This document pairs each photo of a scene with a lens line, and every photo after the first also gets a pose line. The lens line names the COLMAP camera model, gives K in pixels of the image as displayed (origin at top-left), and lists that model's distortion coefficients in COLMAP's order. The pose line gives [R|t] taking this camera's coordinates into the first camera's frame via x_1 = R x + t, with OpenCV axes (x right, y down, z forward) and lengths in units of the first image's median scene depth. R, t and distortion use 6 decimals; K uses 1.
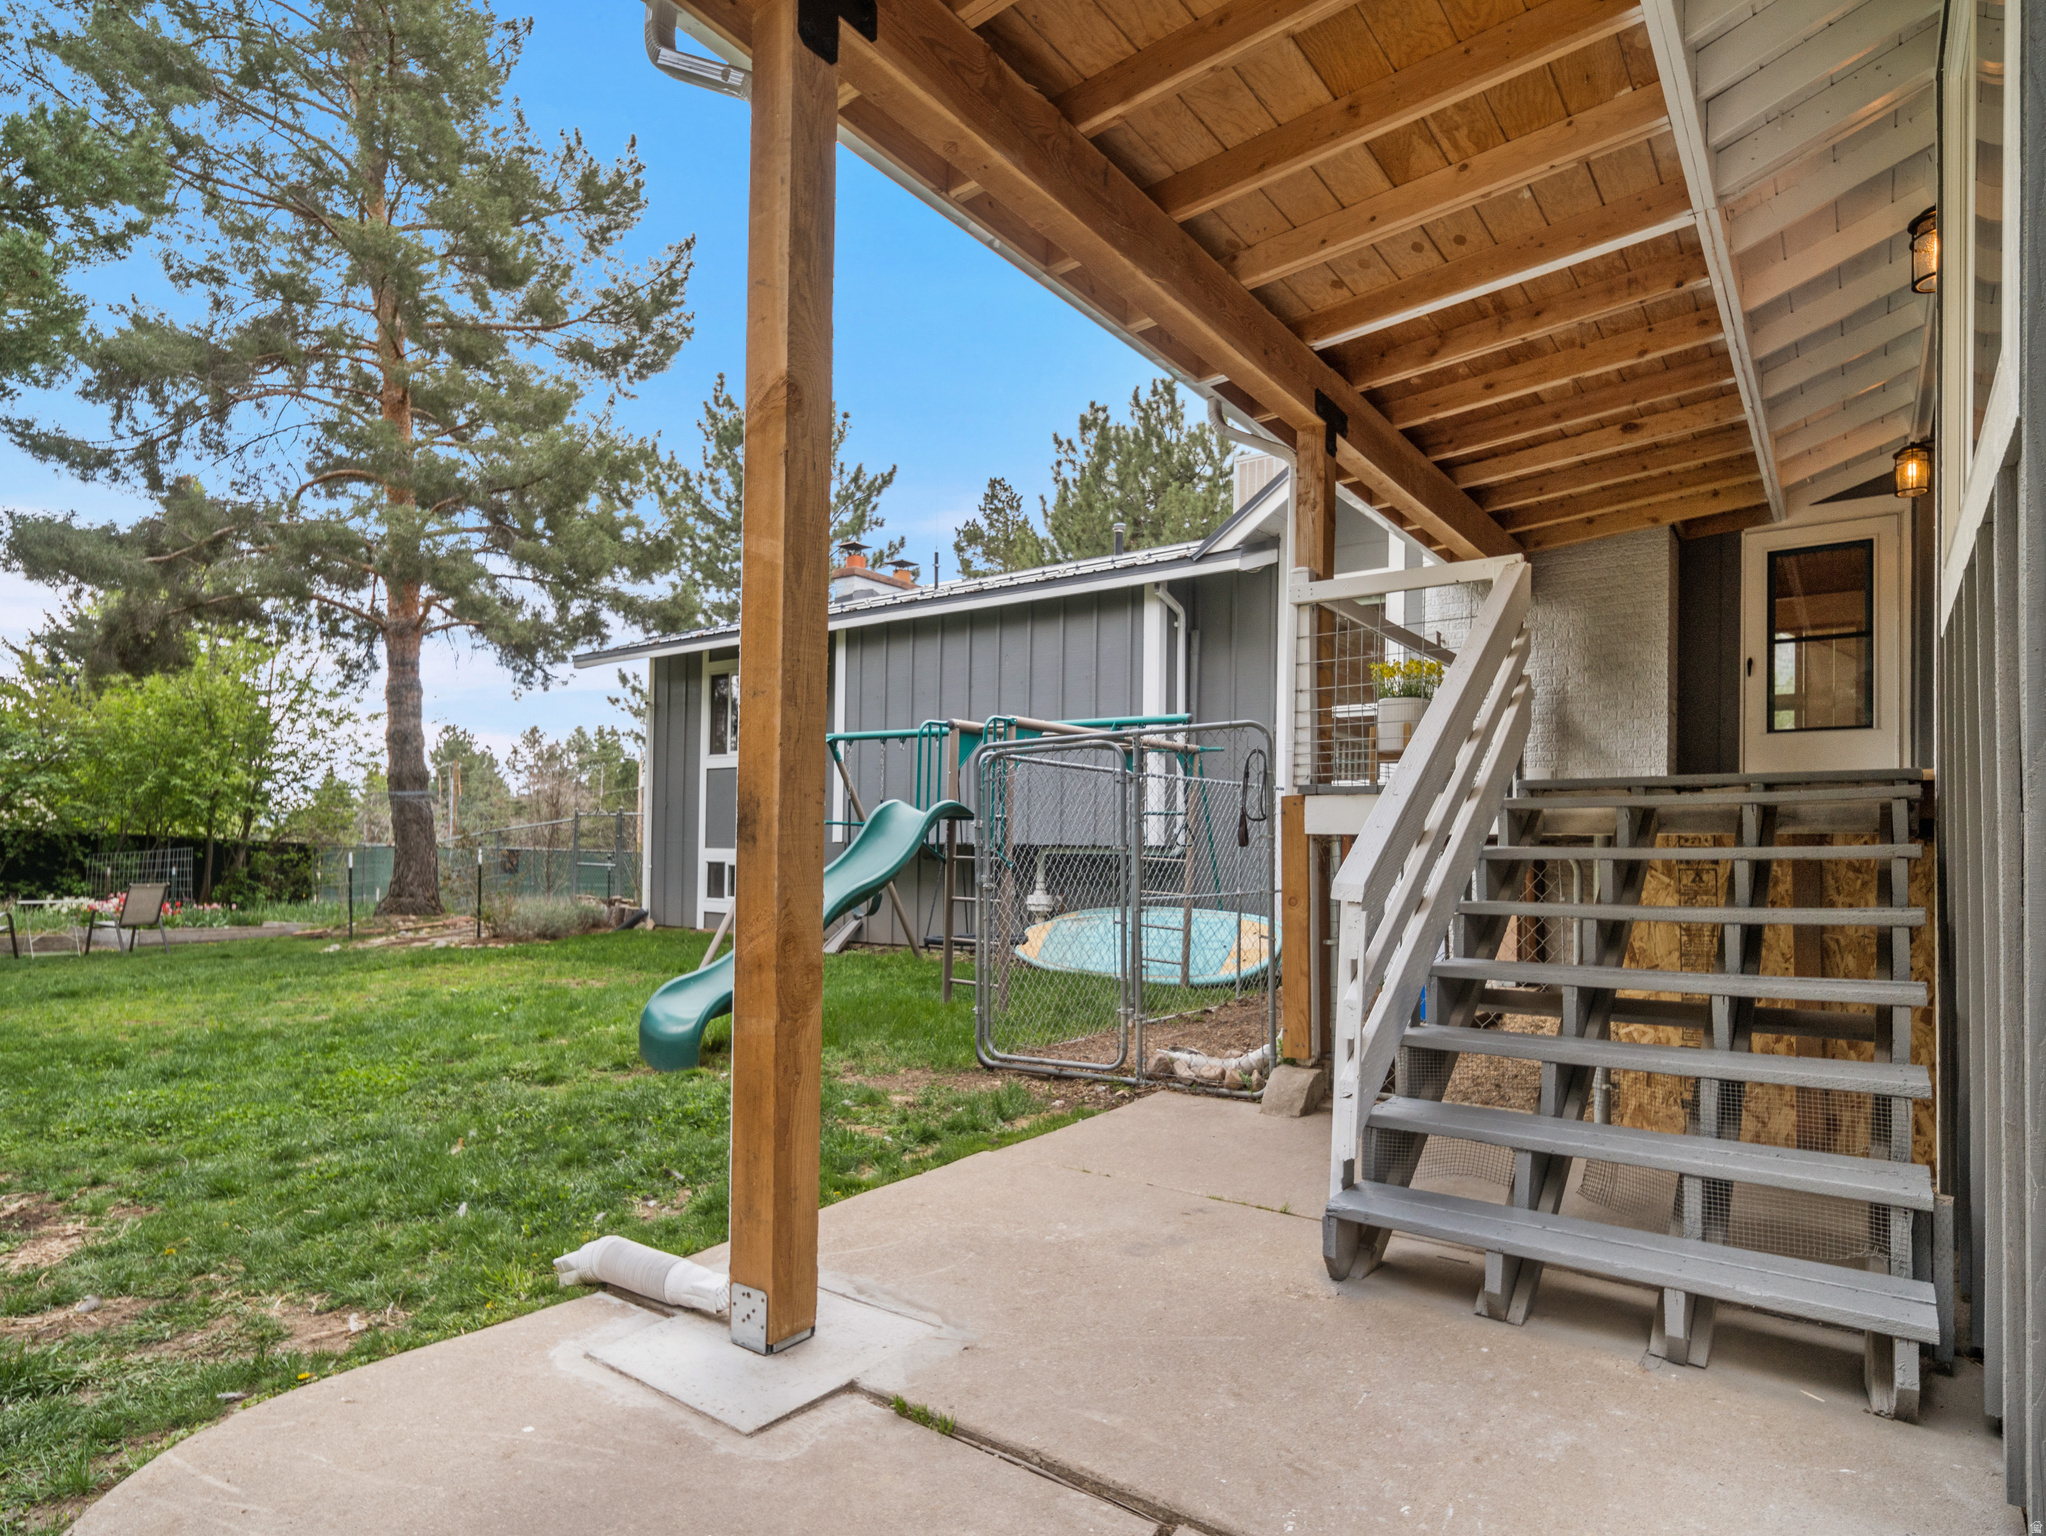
lens RADIAL K [[1126.5, 0, 1022.2], [0, 1126.5, 840.1], [0, 0, 1]] dist [0.003297, -0.000176]
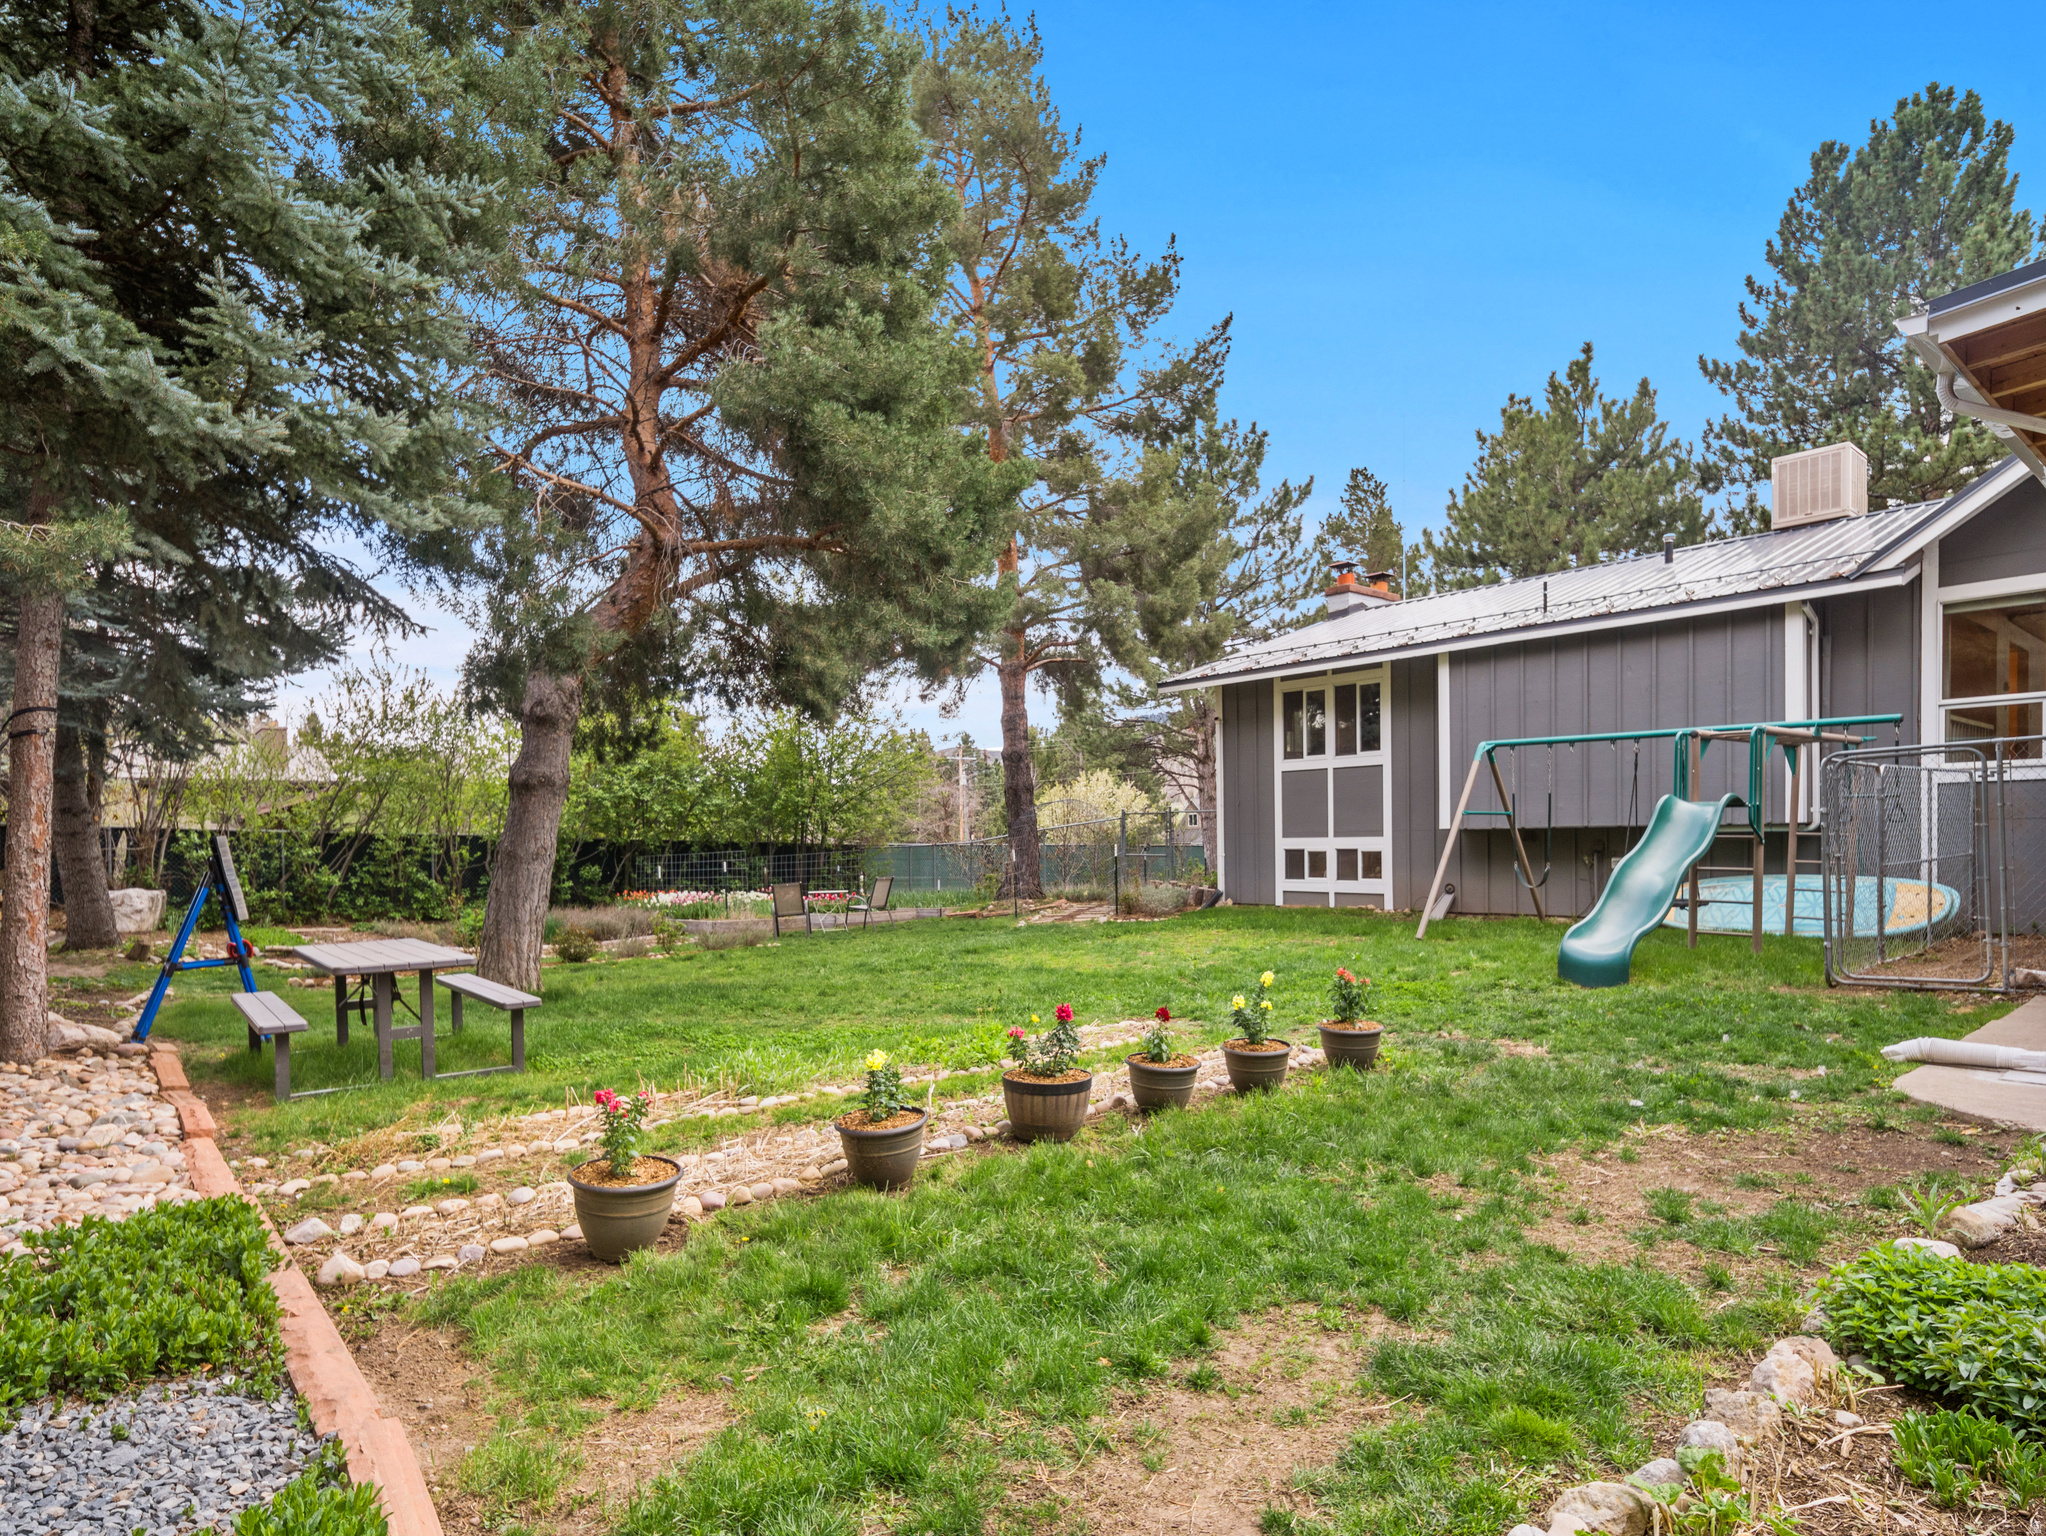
lens RADIAL K [[1131.8, 0, 1021.4], [0, 1131.8, 877.7], [0, 0, 1]] dist [0.000101, 0.000254]
pose [[0.973809, -0.023256, -0.226176, -0.320143], [0.033189, 0.998640, 0.040213, -0.009308], [0.224933, -0.046666, 0.973256, -0.272838]]
